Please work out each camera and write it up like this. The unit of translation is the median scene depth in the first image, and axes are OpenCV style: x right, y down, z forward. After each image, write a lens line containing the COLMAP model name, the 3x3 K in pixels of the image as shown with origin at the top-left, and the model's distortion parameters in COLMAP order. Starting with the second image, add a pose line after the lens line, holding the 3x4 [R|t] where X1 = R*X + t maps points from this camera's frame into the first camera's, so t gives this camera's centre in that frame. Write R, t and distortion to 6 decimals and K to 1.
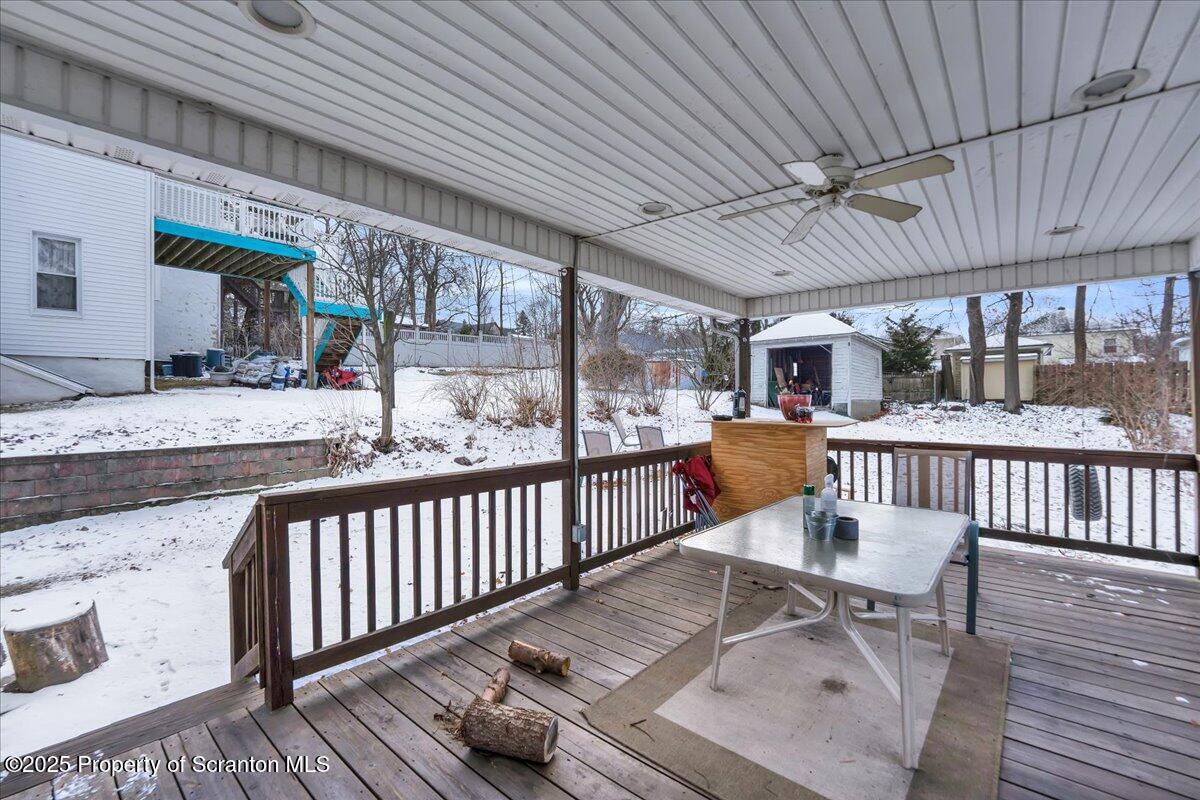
lens RADIAL K [[518.8, 0, 607.8], [0, 518.8, 397.4], [0, 0, 1]] dist [-0.024829, 0.000552]
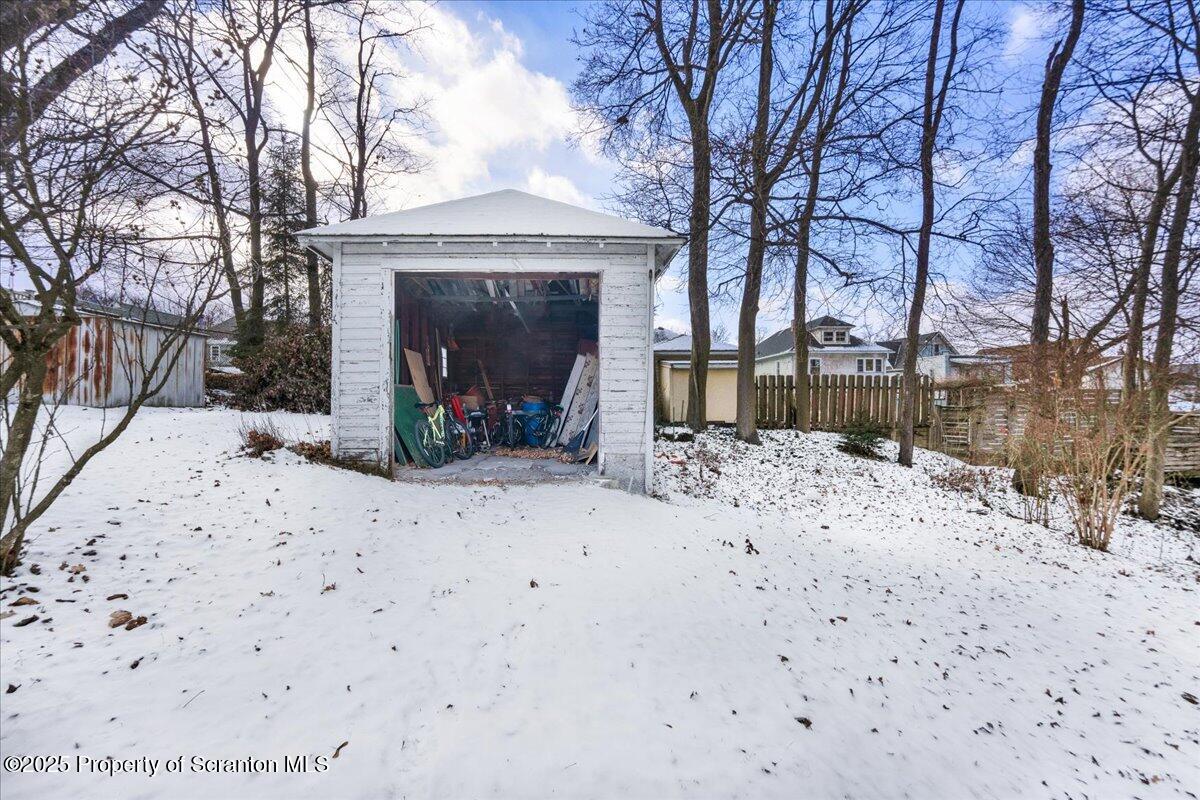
lens RADIAL K [[518.8, 0, 607.8], [0, 518.8, 397.4], [0, 0, 1]] dist [-0.024829, 0.000552]
pose [[0.726131, 0.010379, 0.687478, 0.185228], [0.013241, 0.999490, -0.029075, -0.012450], [-0.687428, 0.030215, 0.725623, 0.663399]]
